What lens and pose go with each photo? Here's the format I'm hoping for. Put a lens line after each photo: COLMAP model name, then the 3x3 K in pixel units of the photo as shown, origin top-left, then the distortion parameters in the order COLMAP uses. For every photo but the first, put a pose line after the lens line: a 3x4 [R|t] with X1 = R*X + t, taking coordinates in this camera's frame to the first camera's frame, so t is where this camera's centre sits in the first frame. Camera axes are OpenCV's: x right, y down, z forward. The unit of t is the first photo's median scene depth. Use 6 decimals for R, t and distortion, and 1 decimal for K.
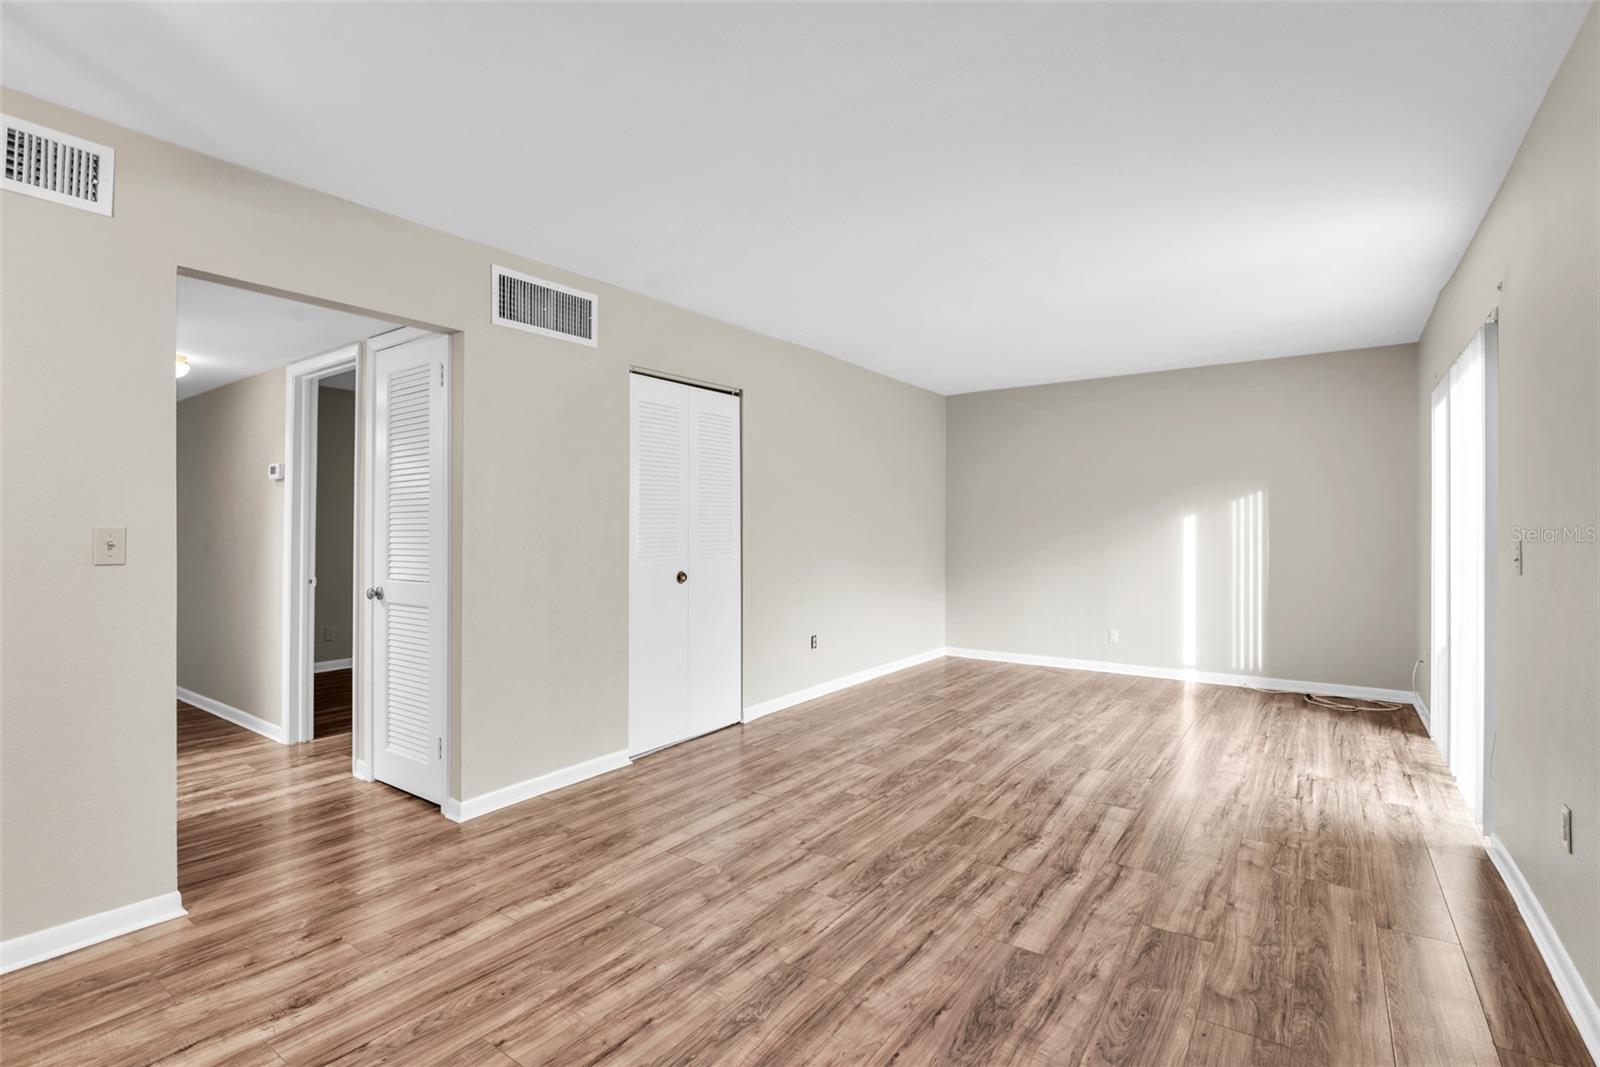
lens RADIAL K [[741.9, 0, 799.8], [0, 741.9, 525.5], [0, 0, 1]] dist [-0.016507, 0.001367]
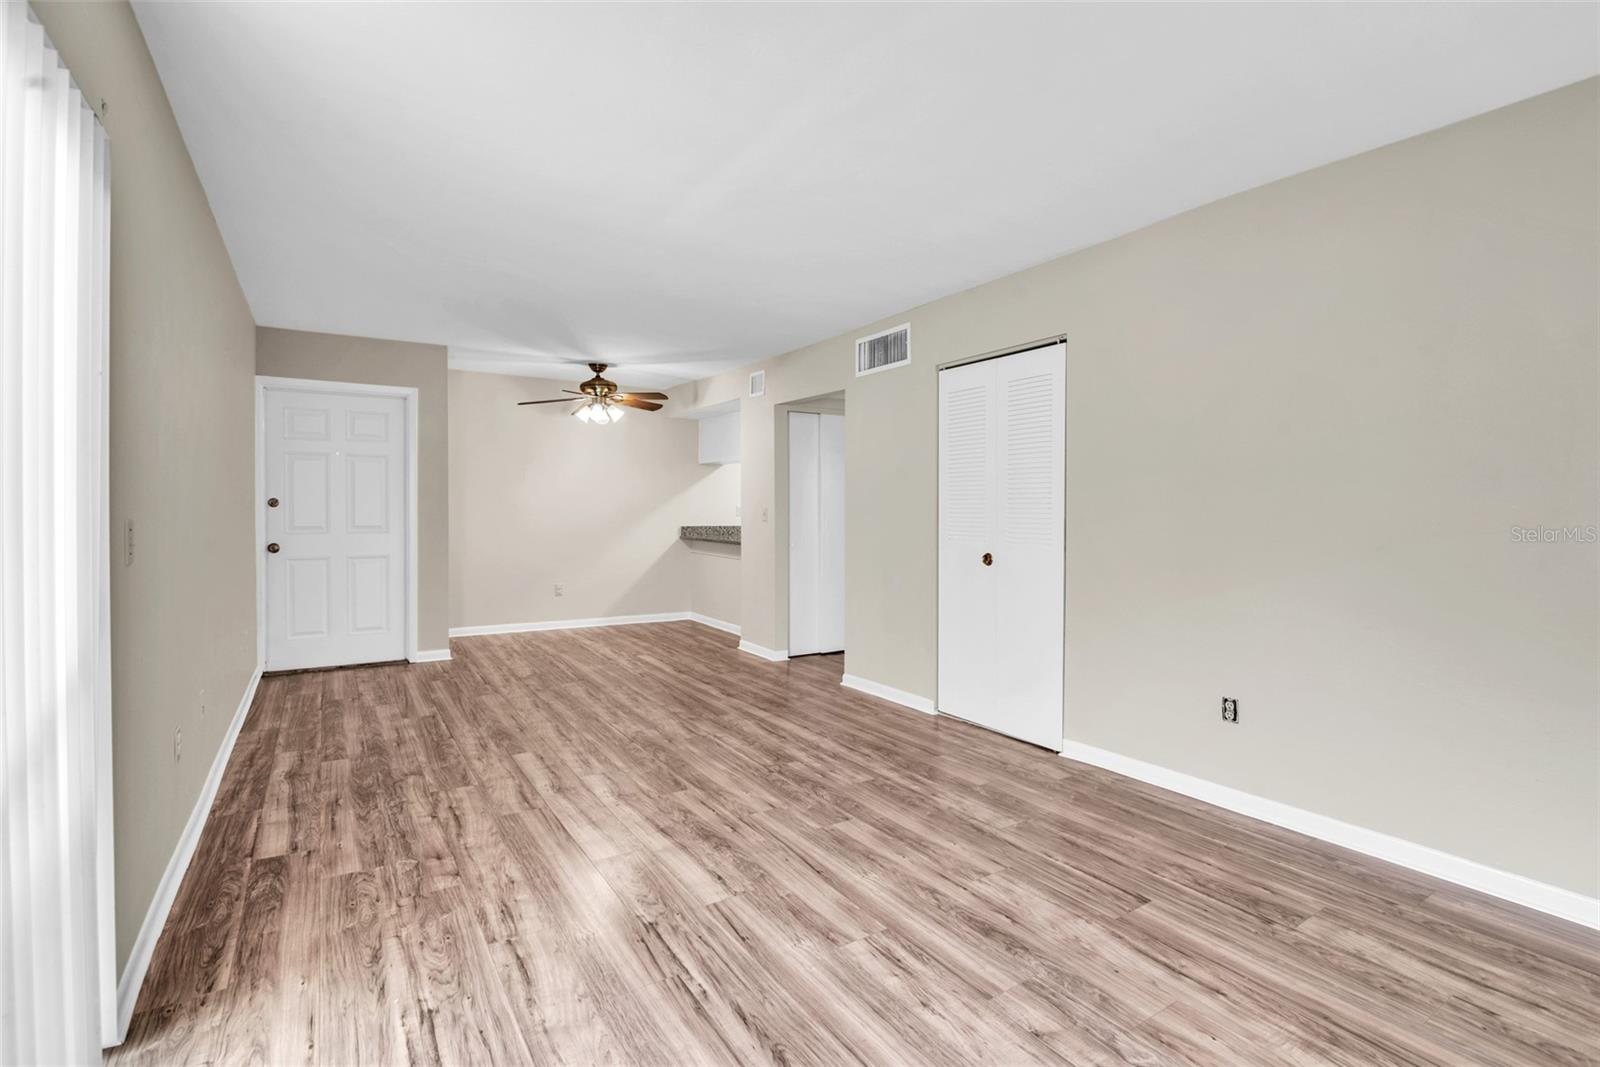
lens RADIAL K [[741.9, 0, 793.7], [0, 741.9, 515.9], [0, 0, 1]] dist [-0.016507, 0.001367]
pose [[-0.381970, 0.005455, -0.924158, 1.093056], [-0.001001, 0.999980, 0.006316, 0.008051], [0.924174, 0.003338, -0.381957, 1.483966]]
